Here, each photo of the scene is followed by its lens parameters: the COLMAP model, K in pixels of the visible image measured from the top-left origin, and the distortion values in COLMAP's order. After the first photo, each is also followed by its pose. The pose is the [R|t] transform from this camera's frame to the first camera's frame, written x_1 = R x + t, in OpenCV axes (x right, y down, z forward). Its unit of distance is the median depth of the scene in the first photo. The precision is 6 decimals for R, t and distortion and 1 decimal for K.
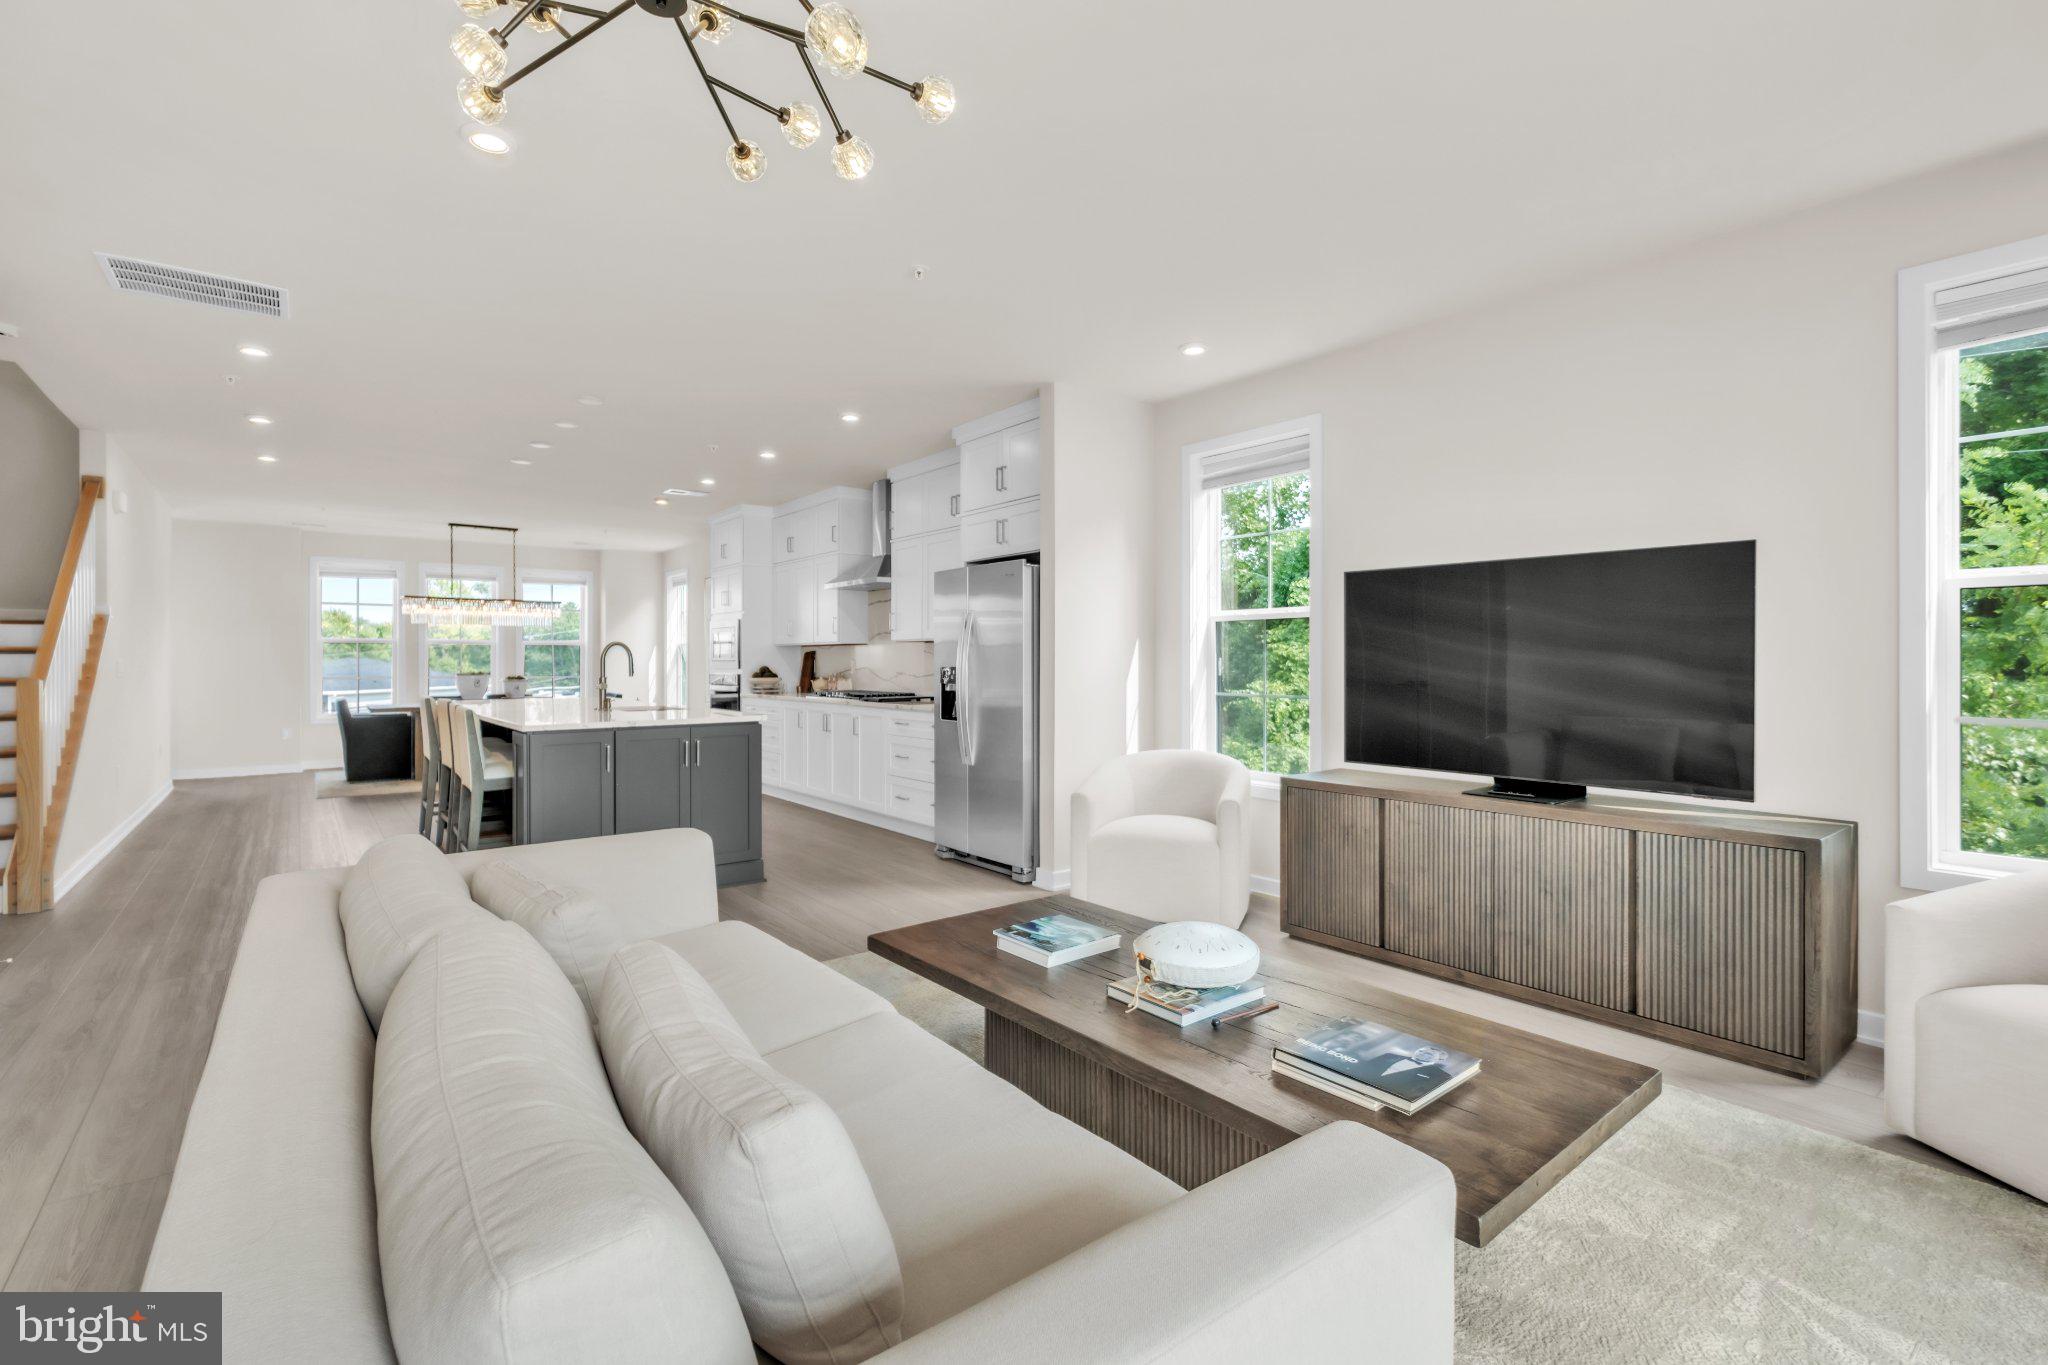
lens RADIAL K [[917.0, 0, 1032.7], [0, 917.0, 660.7], [0, 0, 1]] dist [0.000639, -0.000008]
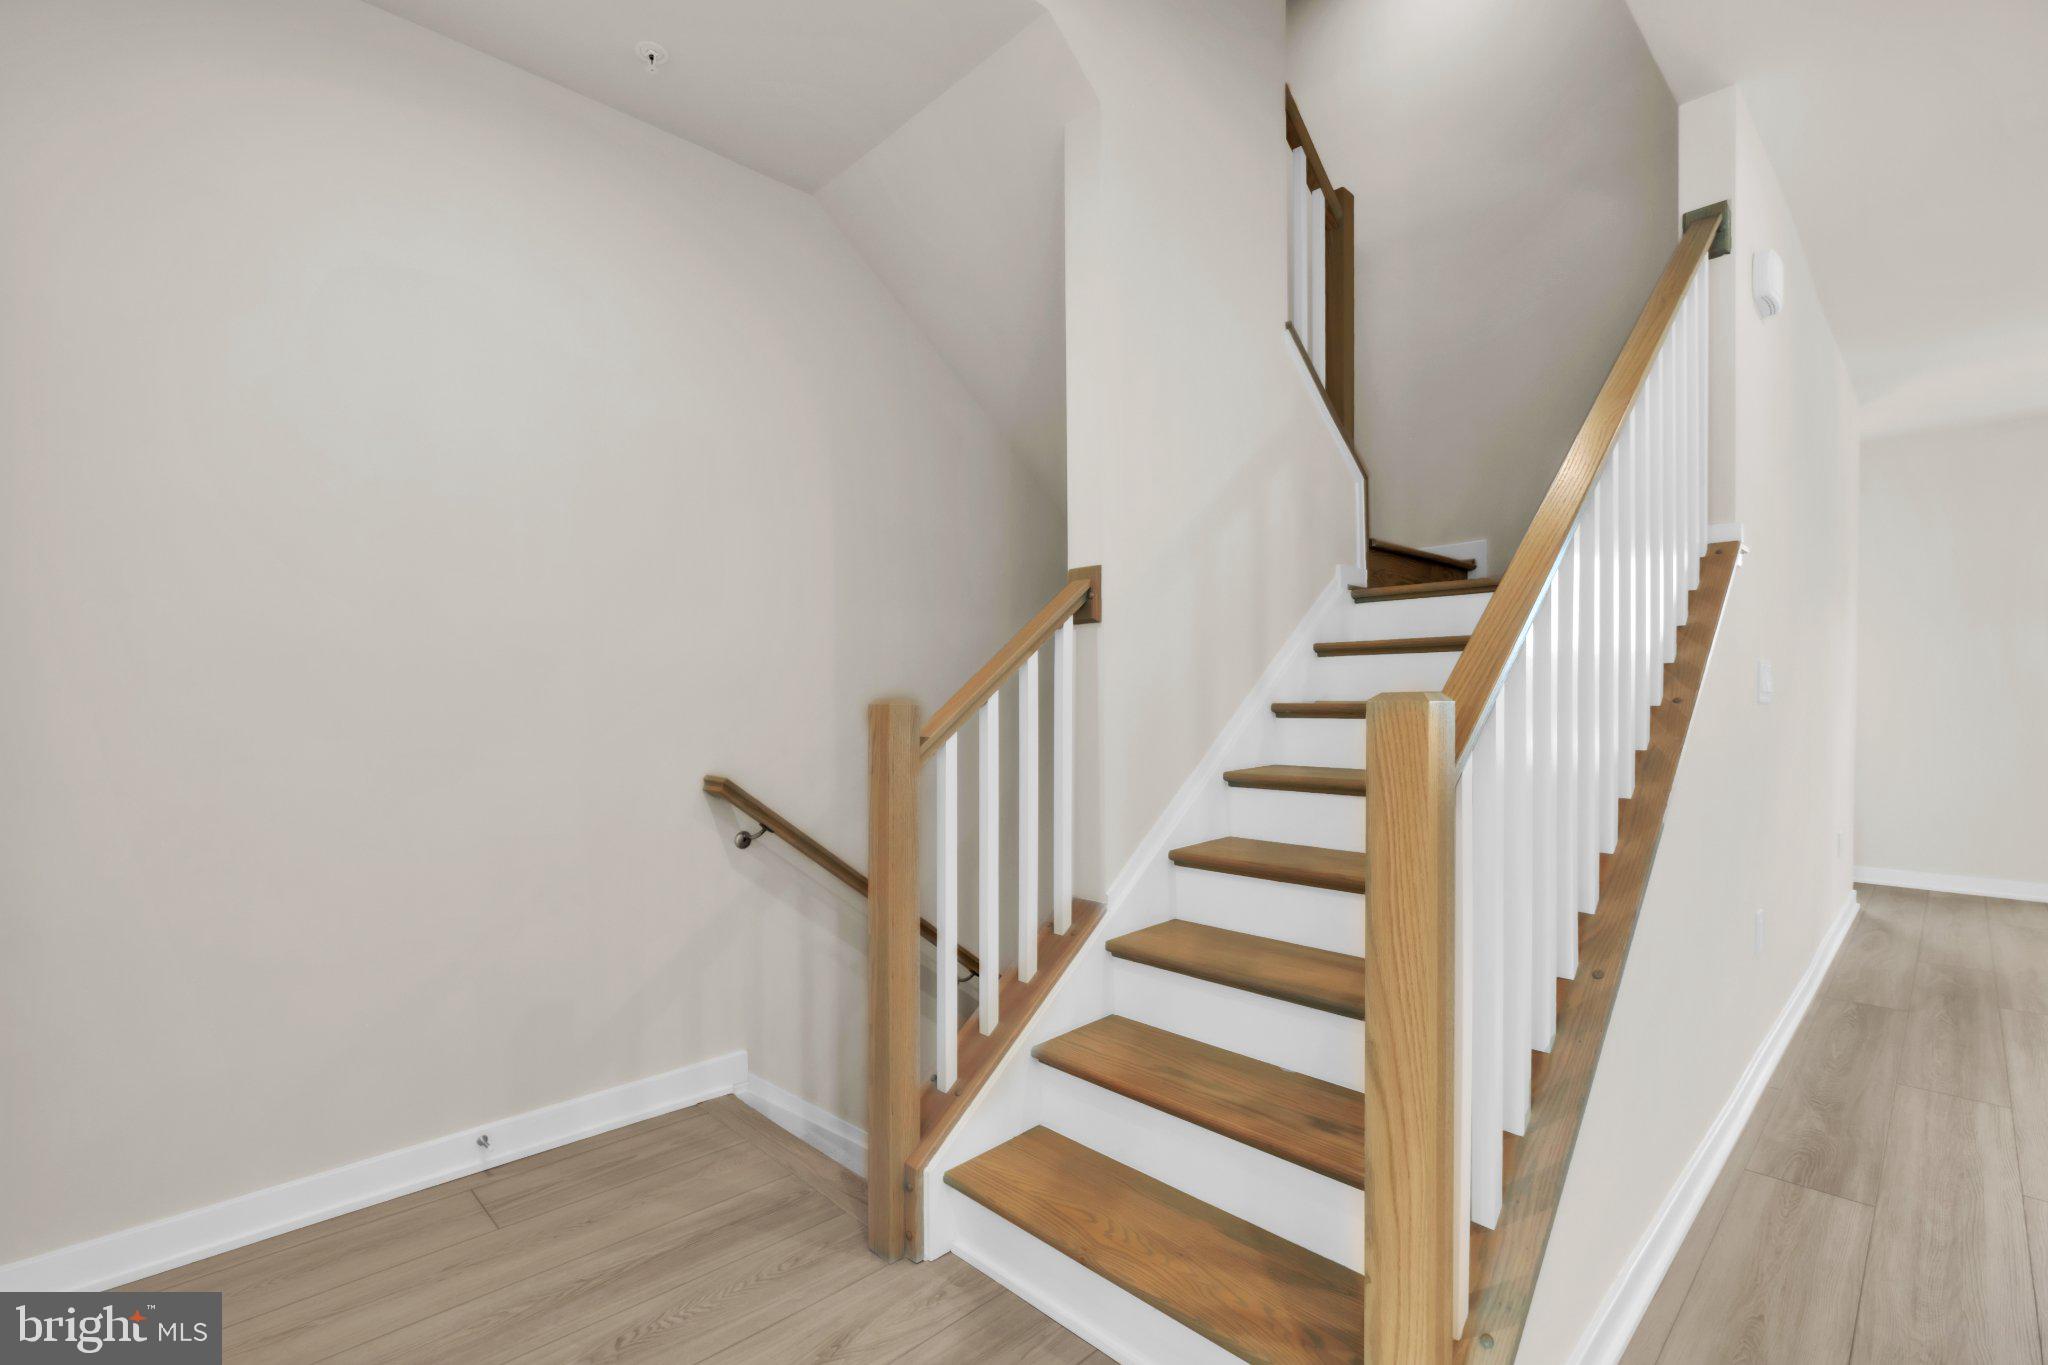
lens RADIAL K [[902.5, 0, 1017.2], [0, 902.5, 688.7], [0, 0, 1]] dist [0.001396, 0.000168]
pose [[0.089983, -0.012375, -0.995866, -0.452837], [-0.002654, 0.999916, -0.012665, 0.012760], [0.995940, 0.003783, 0.089942, 0.458335]]
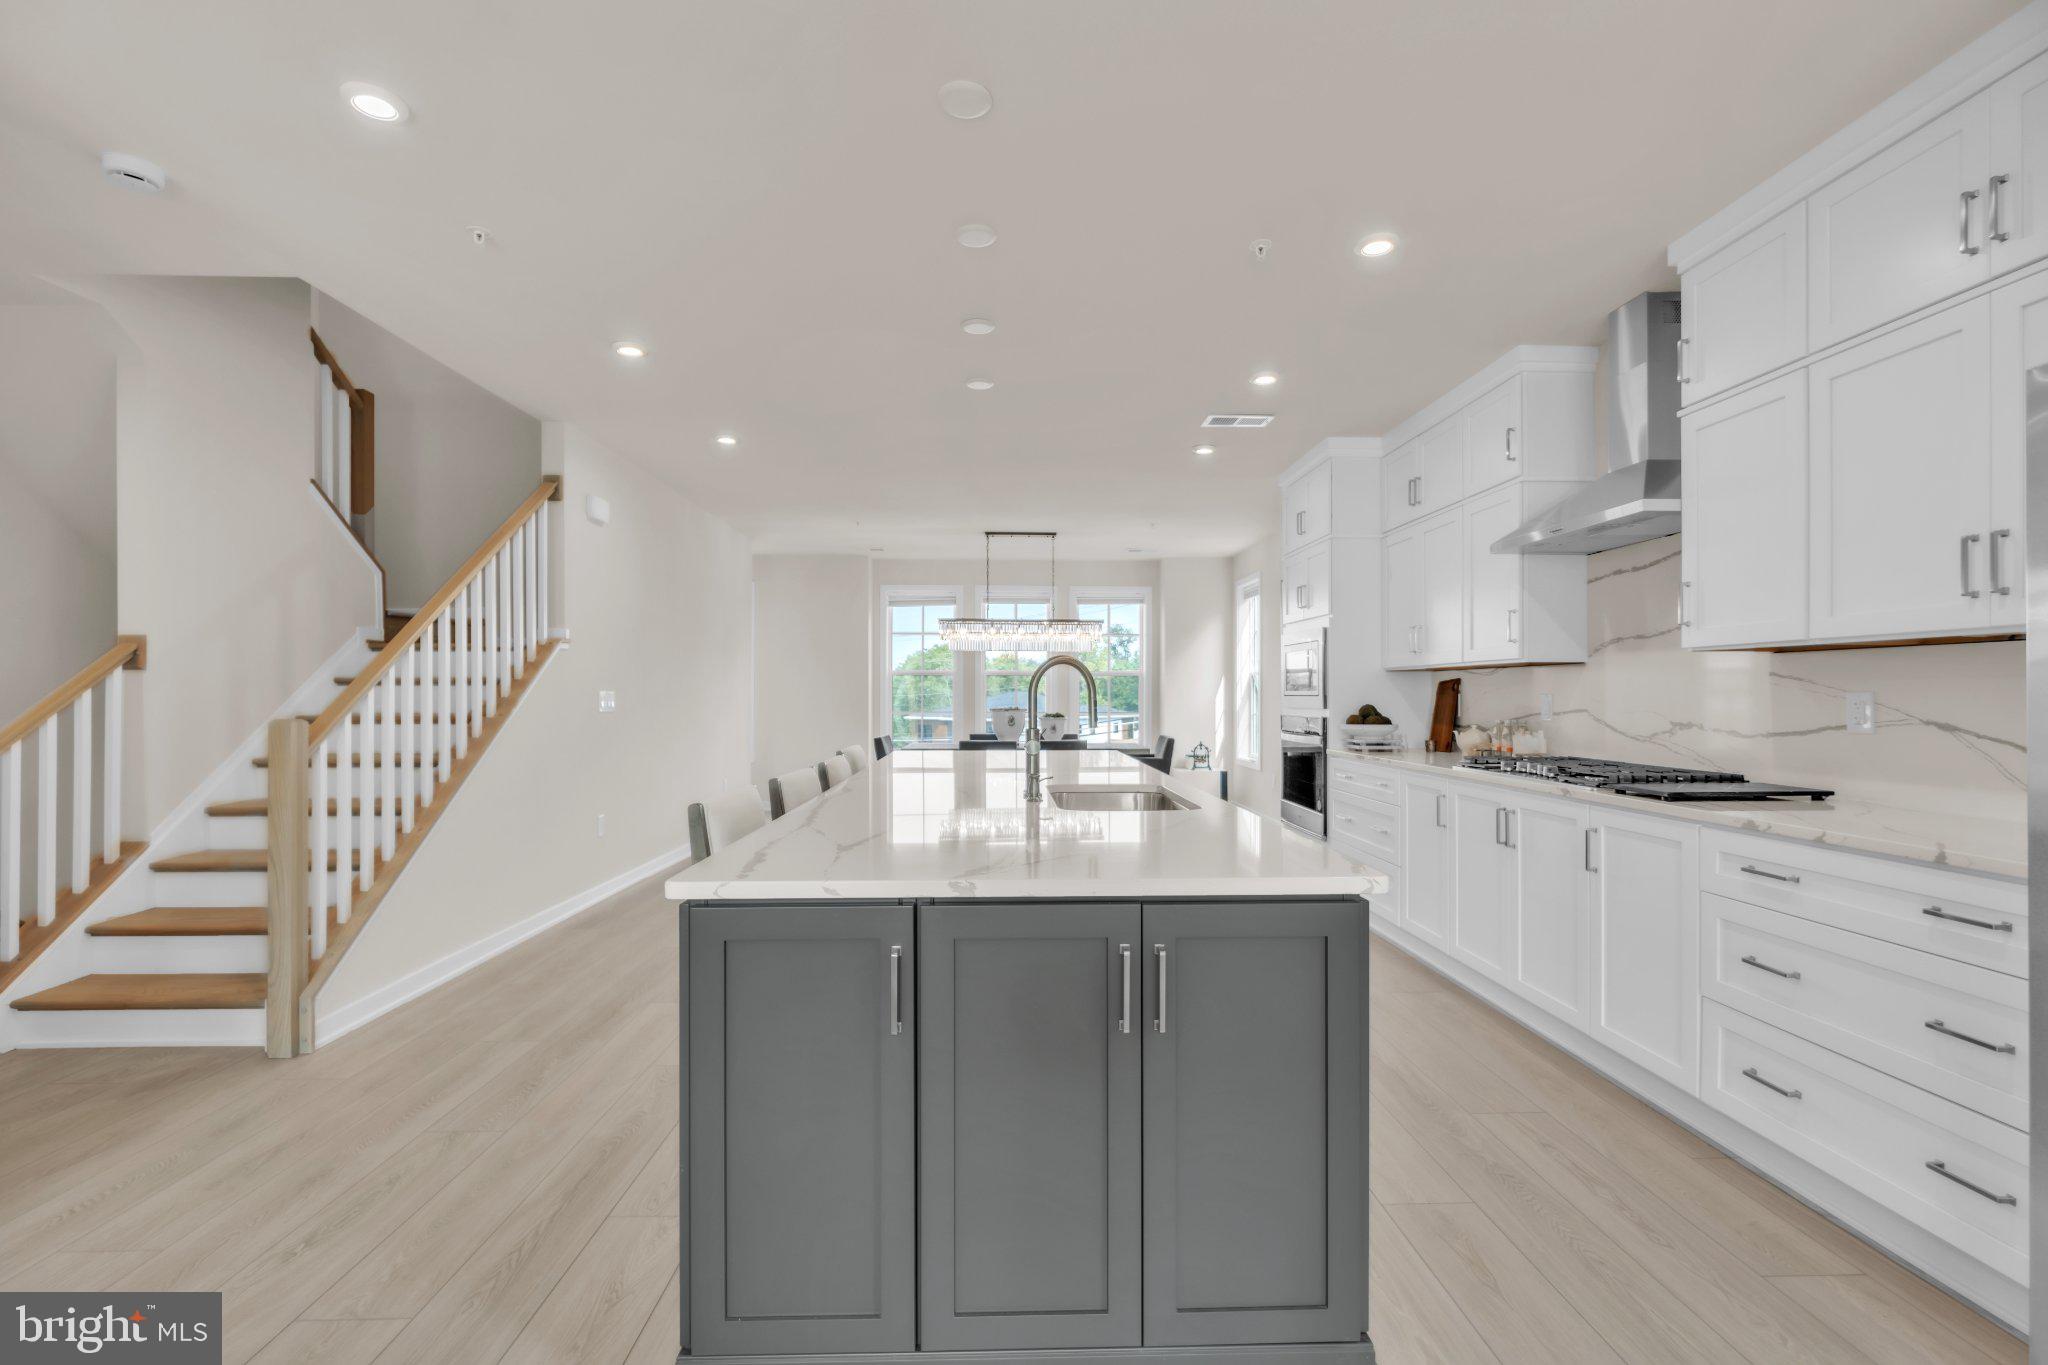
lens RADIAL K [[902.5, 0, 1017.2], [0, 902.5, 688.7], [0, 0, 1]] dist [0.001396, 0.000168]
pose [[0.795938, -0.000381, -0.605377, -0.124306], [-0.003936, 0.999975, -0.005803, -0.000114], [0.605365, 0.007002, 0.795917, 0.415195]]
